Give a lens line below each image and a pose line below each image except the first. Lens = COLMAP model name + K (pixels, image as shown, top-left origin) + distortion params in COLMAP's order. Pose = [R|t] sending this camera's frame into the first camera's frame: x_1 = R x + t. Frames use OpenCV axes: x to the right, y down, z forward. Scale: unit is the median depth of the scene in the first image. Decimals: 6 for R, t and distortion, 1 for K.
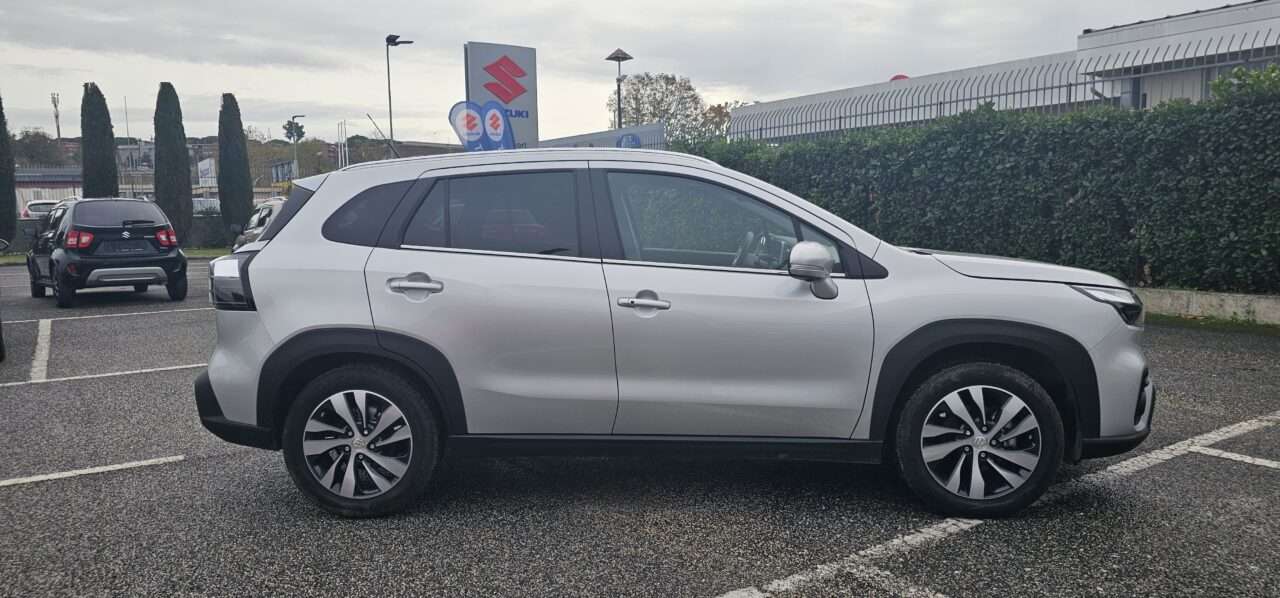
lens RADIAL K [[853.2, 0, 639.6], [0, 853.2, 299.3], [0, 0, 1]] dist [0.018676, -0.011774]
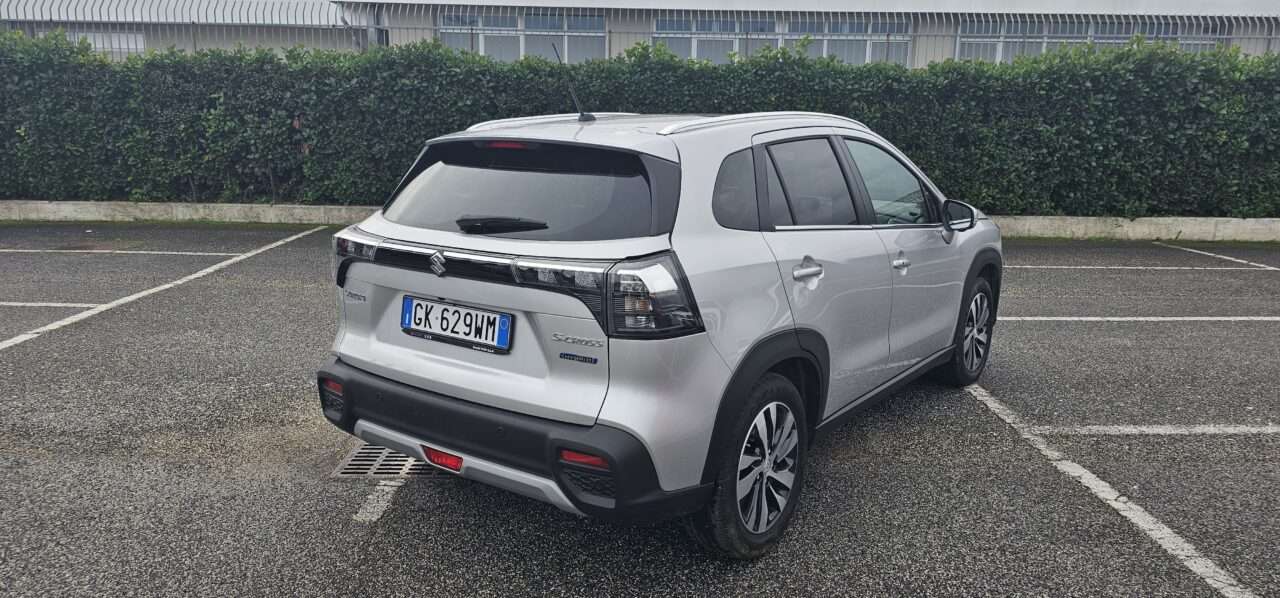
lens RADIAL K [[853.2, 0, 639.4], [0, 853.2, 297.3], [0, 0, 1]] dist [0.018676, -0.011774]
pose [[0.538353, -0.138879, 0.831197, -0.358962], [0.057418, 0.990080, 0.128238, -0.036996], [-0.840761, -0.021312, 0.540986, 0.219125]]
